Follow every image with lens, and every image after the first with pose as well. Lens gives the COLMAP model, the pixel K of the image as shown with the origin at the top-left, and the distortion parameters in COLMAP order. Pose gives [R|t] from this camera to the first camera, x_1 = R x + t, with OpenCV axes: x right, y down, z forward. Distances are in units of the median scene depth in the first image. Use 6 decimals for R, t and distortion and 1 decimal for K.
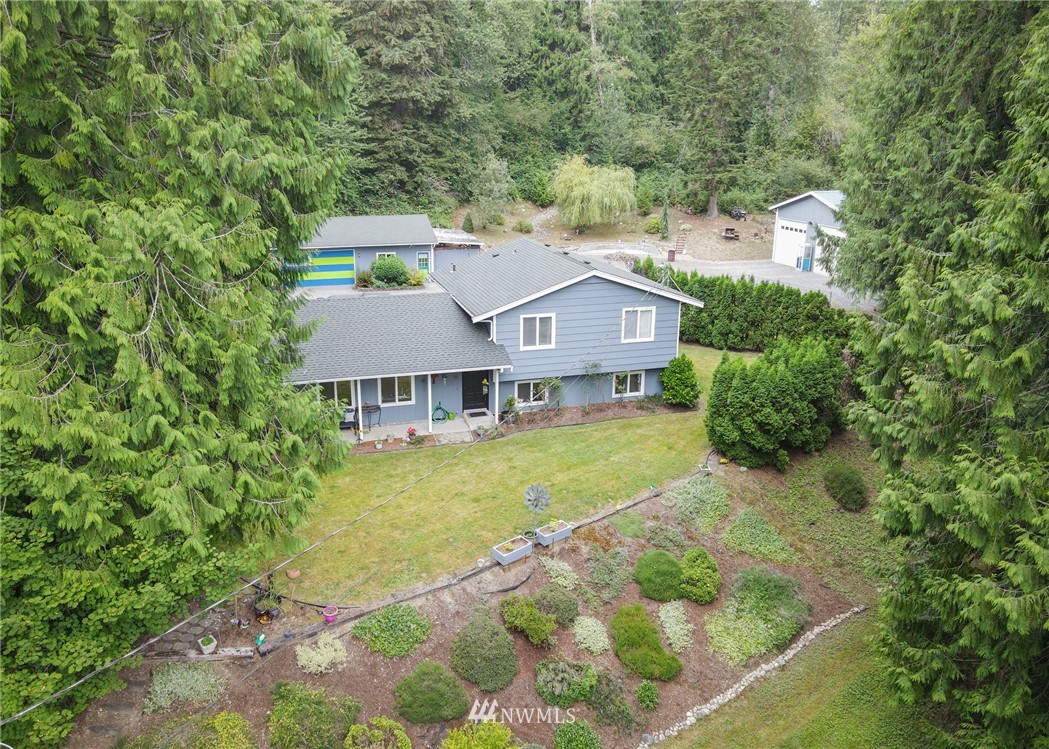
lens RADIAL K [[760.1, 0, 510.6], [0, 760.1, 374.3], [0, 0, 1]] dist [0.012974, 0.001181]
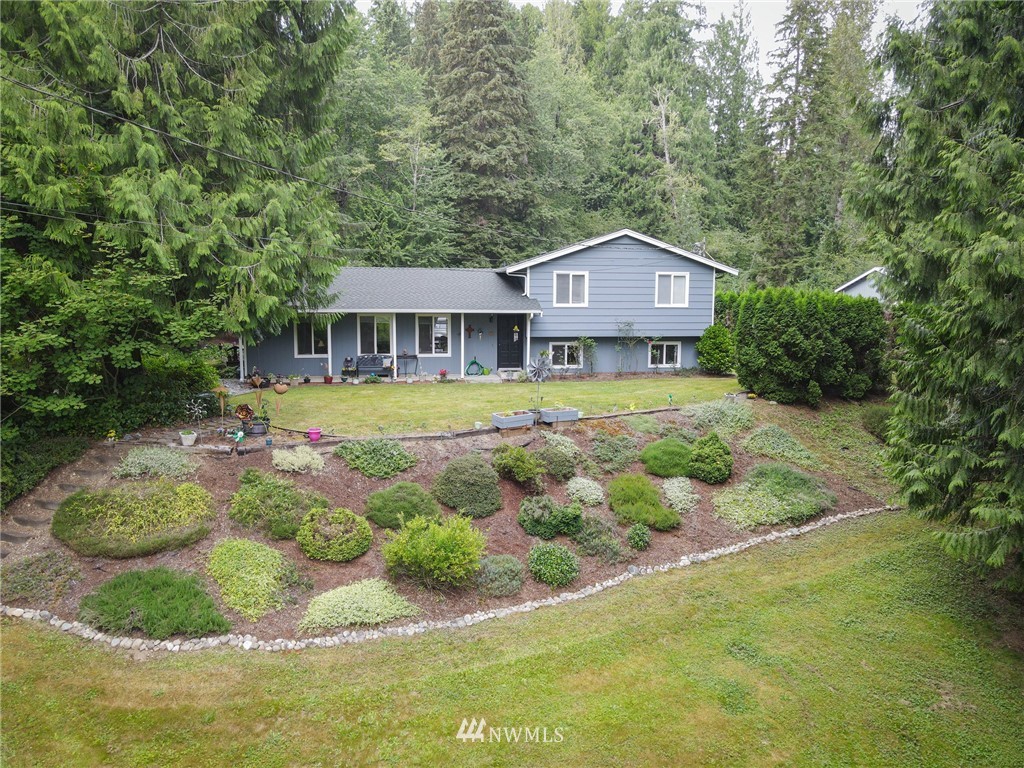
lens RADIAL K [[711.9, 0, 512.0], [0, 711.9, 384.0], [0, 0, 1]] dist [0.010102, -0.000542]
pose [[0.992494, 0.017624, -0.121013, 0.075265], [-0.036136, 0.987637, -0.152535, 0.219544], [0.116829, 0.155763, 0.980861, 0.060022]]
